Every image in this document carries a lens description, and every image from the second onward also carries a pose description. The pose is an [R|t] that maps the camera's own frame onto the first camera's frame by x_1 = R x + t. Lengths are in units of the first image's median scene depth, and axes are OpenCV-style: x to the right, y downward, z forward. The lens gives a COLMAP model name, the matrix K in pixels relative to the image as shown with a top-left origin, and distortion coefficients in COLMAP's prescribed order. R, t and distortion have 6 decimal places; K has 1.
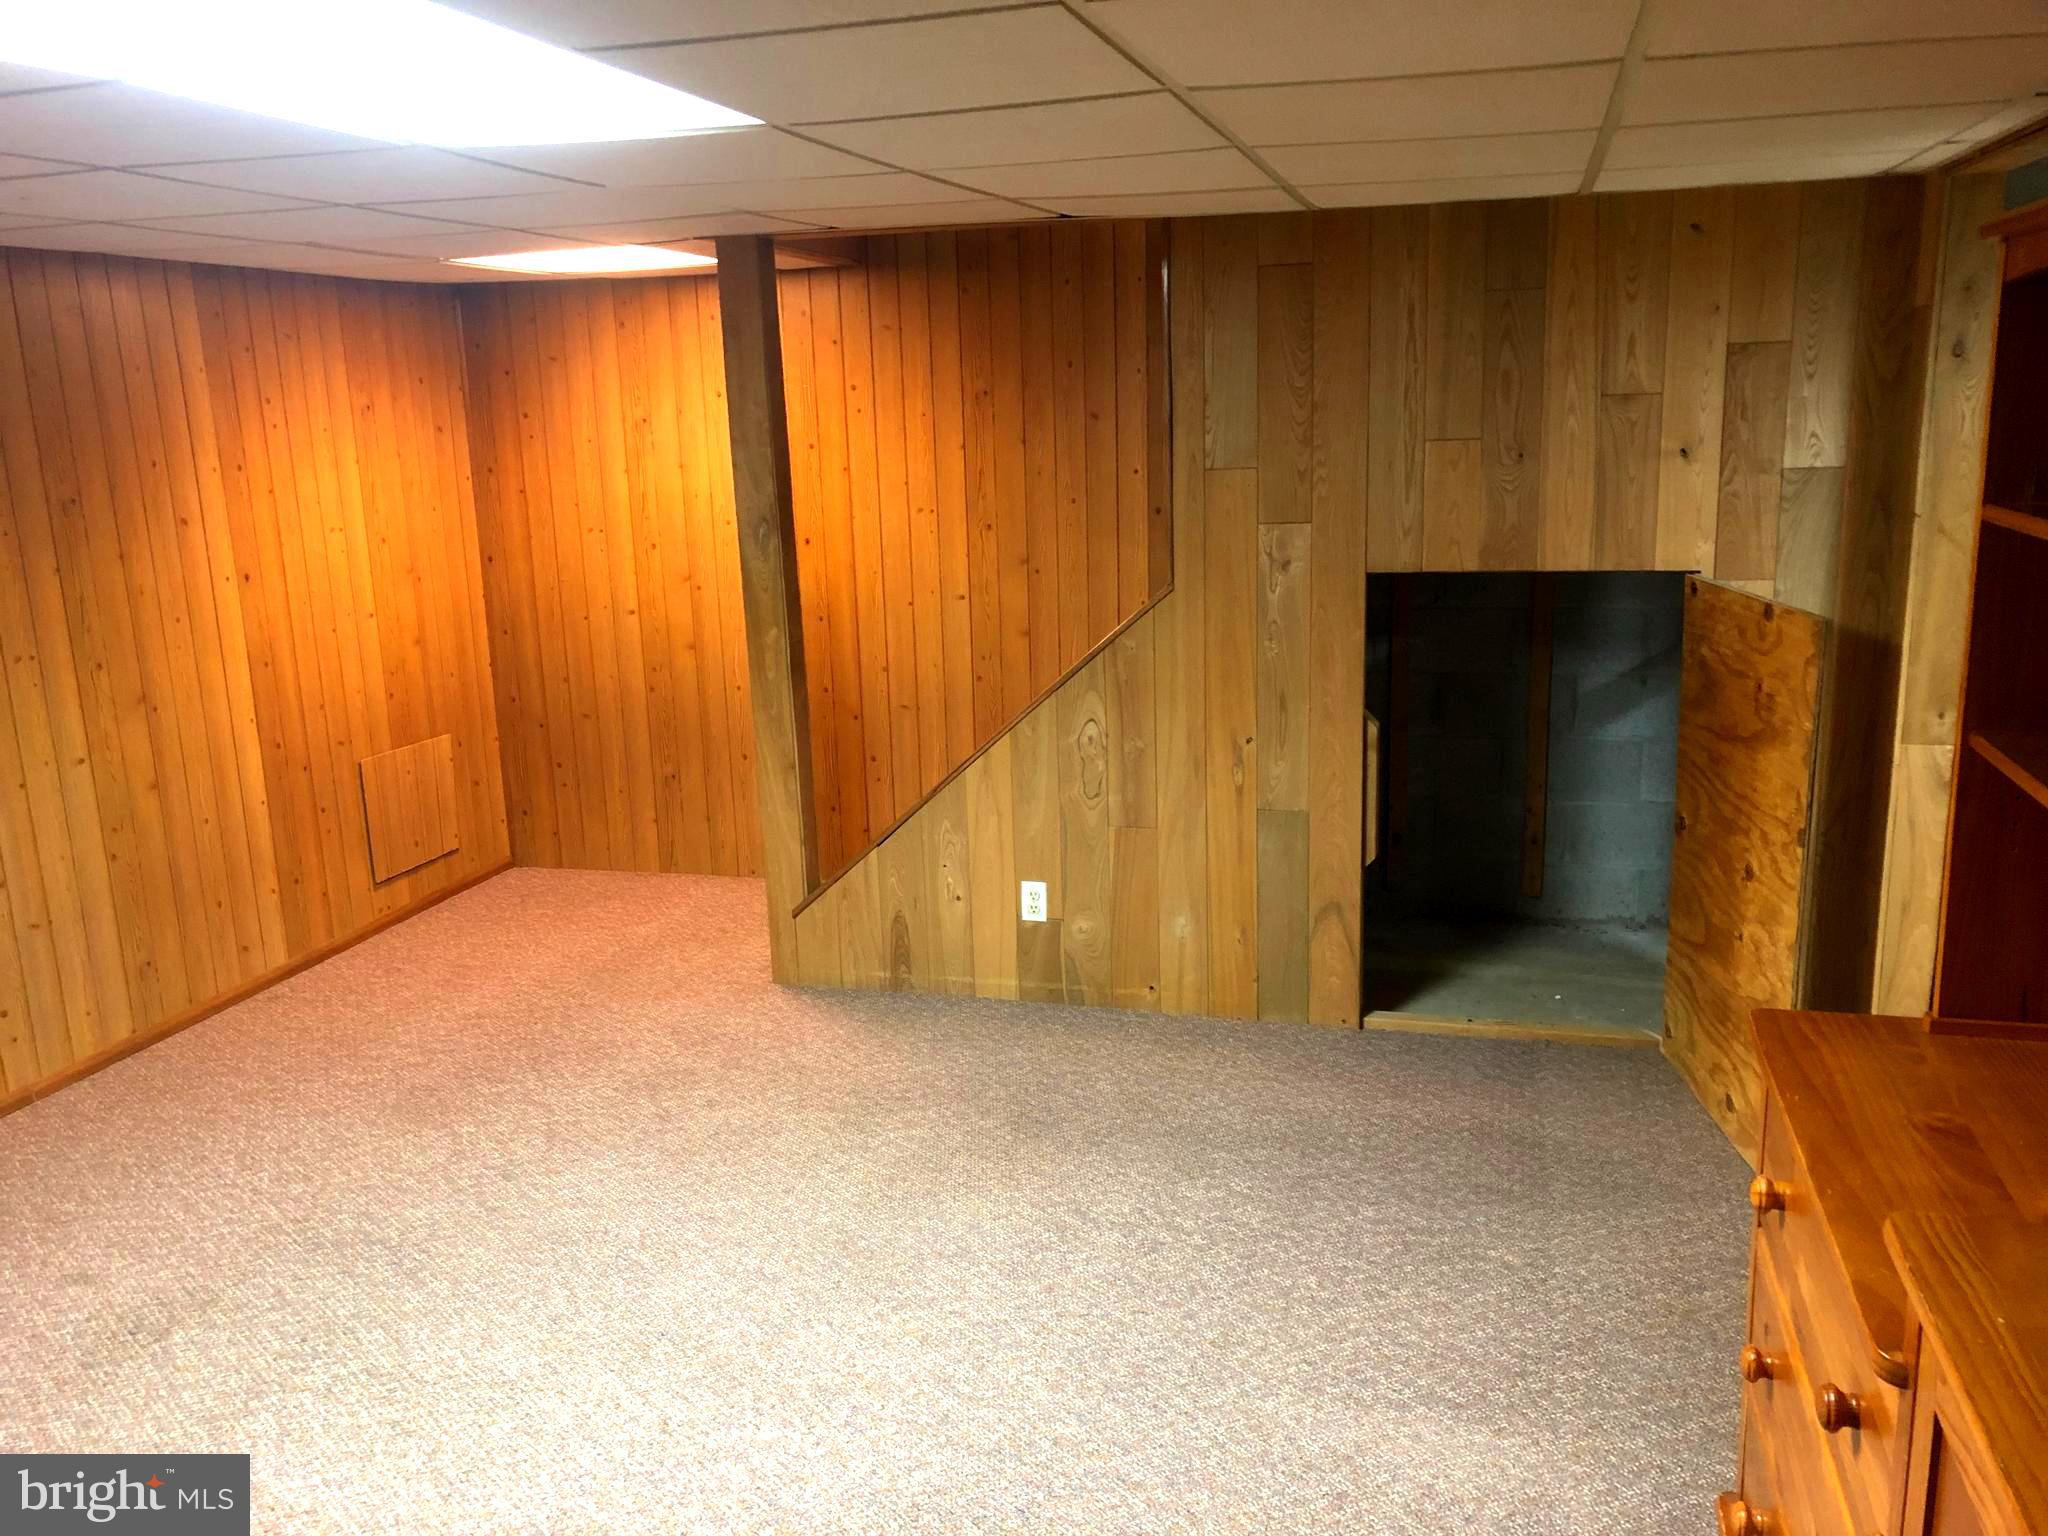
lens RADIAL K [[1690.4, 0, 1045.6], [0, 1690.4, 803.2], [0, 0, 1]] dist [0.027305, -0.049695]
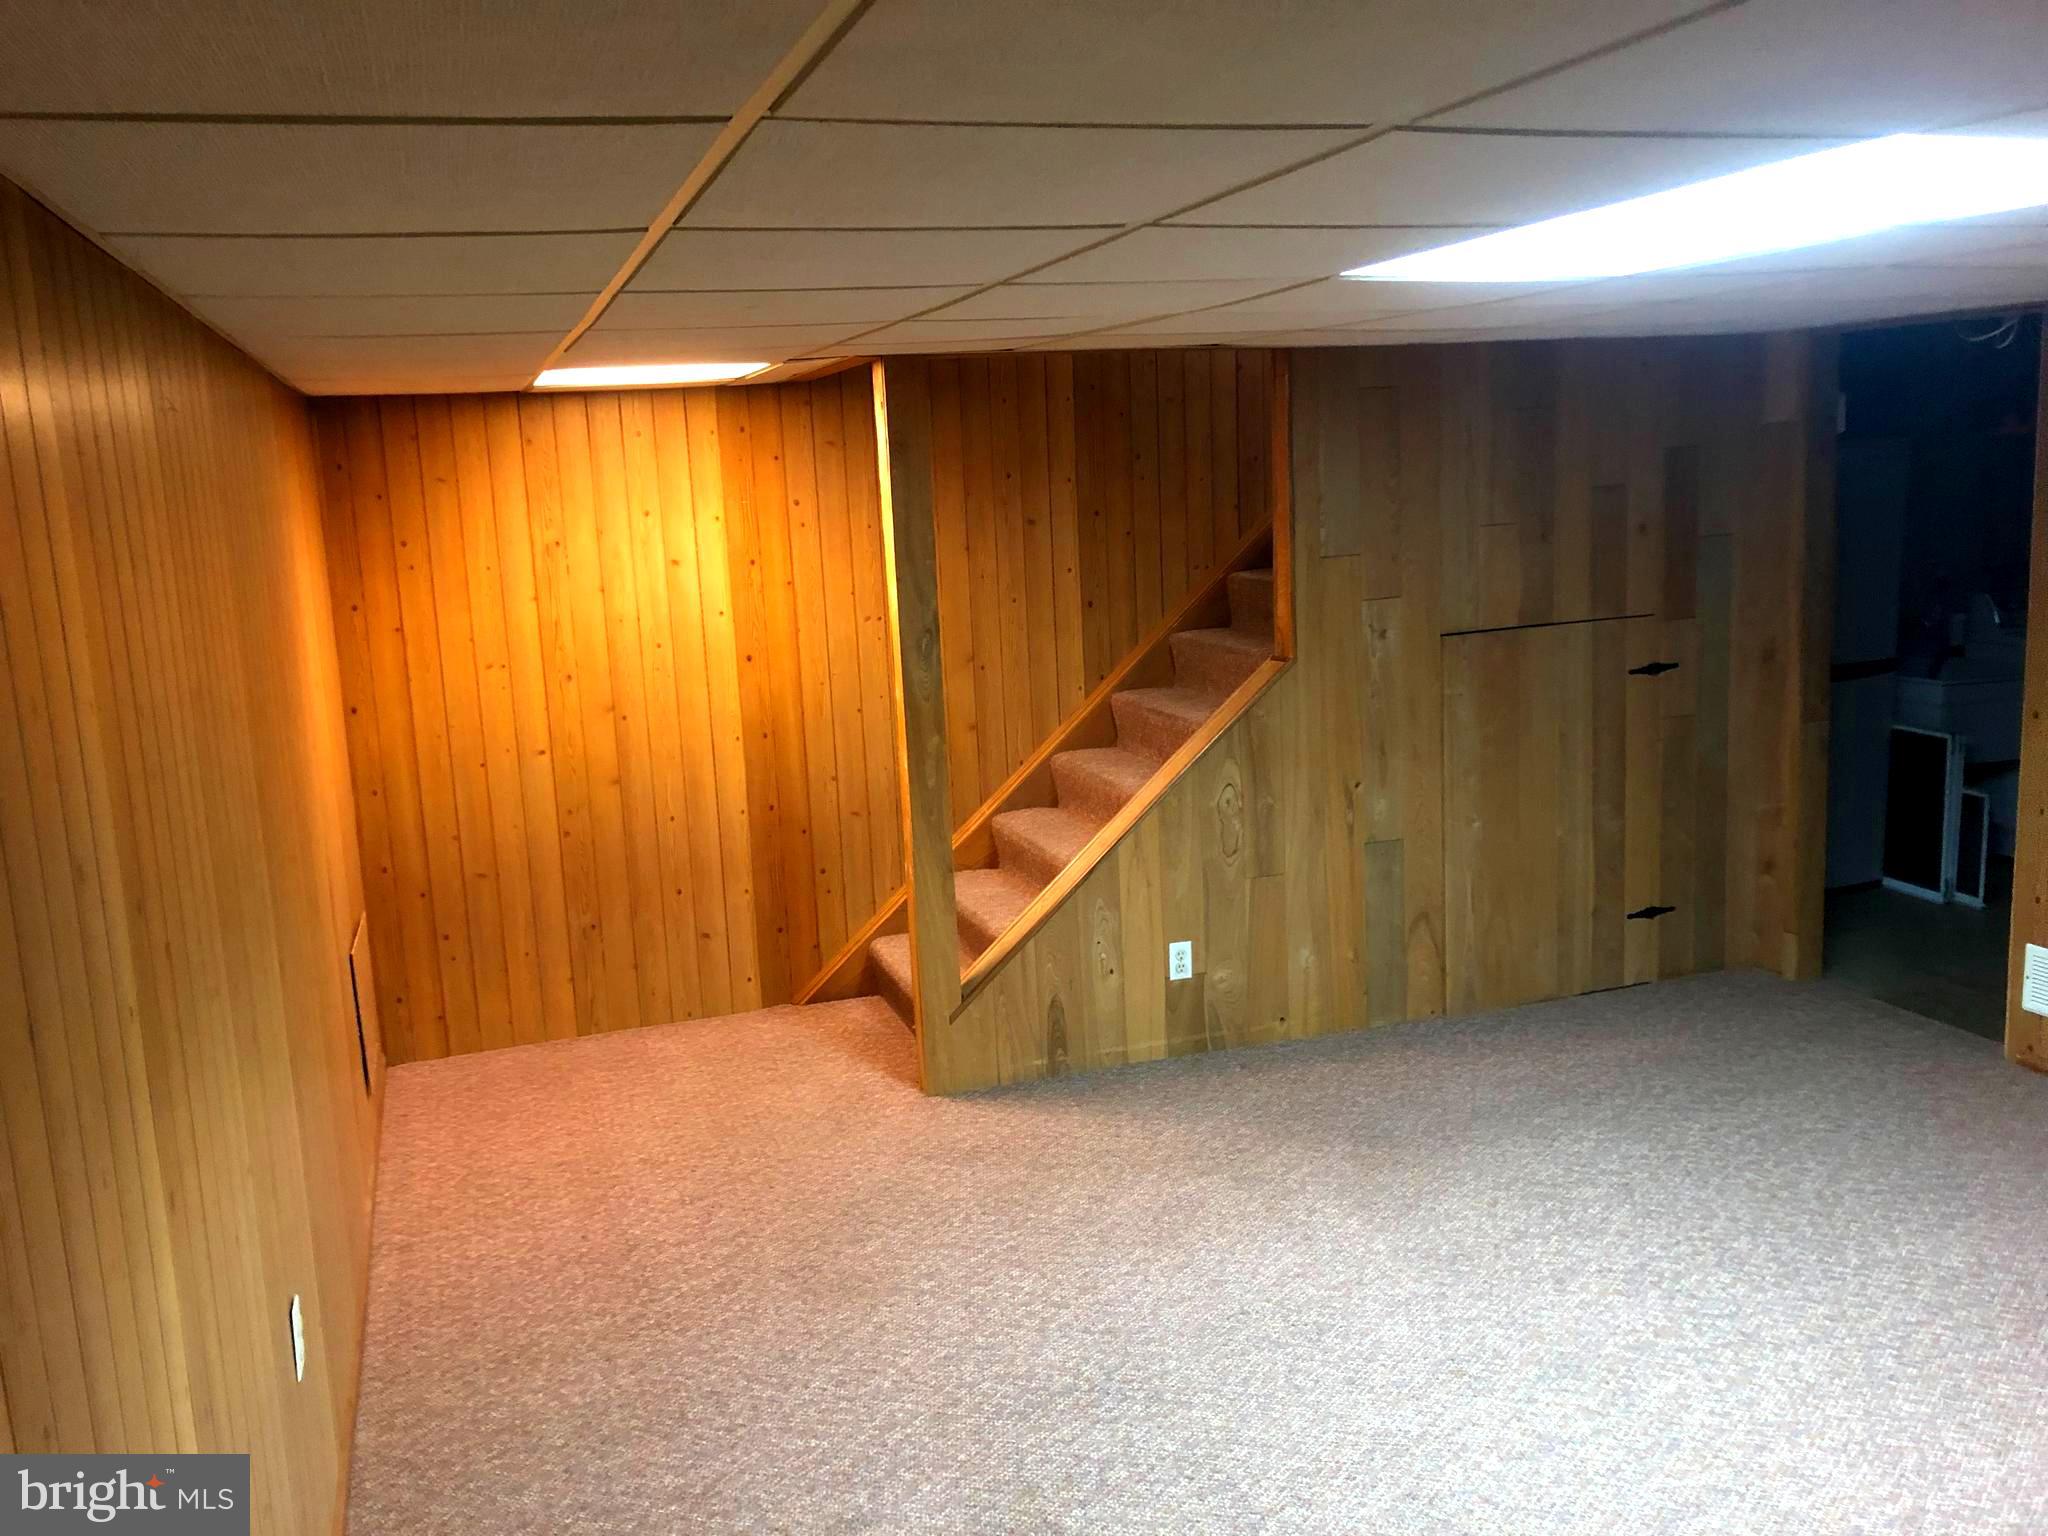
lens RADIAL K [[1690.4, 0, 1022.7], [0, 1690.4, 732.9], [0, 0, 1]] dist [0.027305, -0.049695]
pose [[0.833149, -0.099139, 0.544090, -0.652445], [0.155981, 0.985985, -0.059191, -0.036245], [-0.530596, 0.134182, 0.836937, 0.129422]]
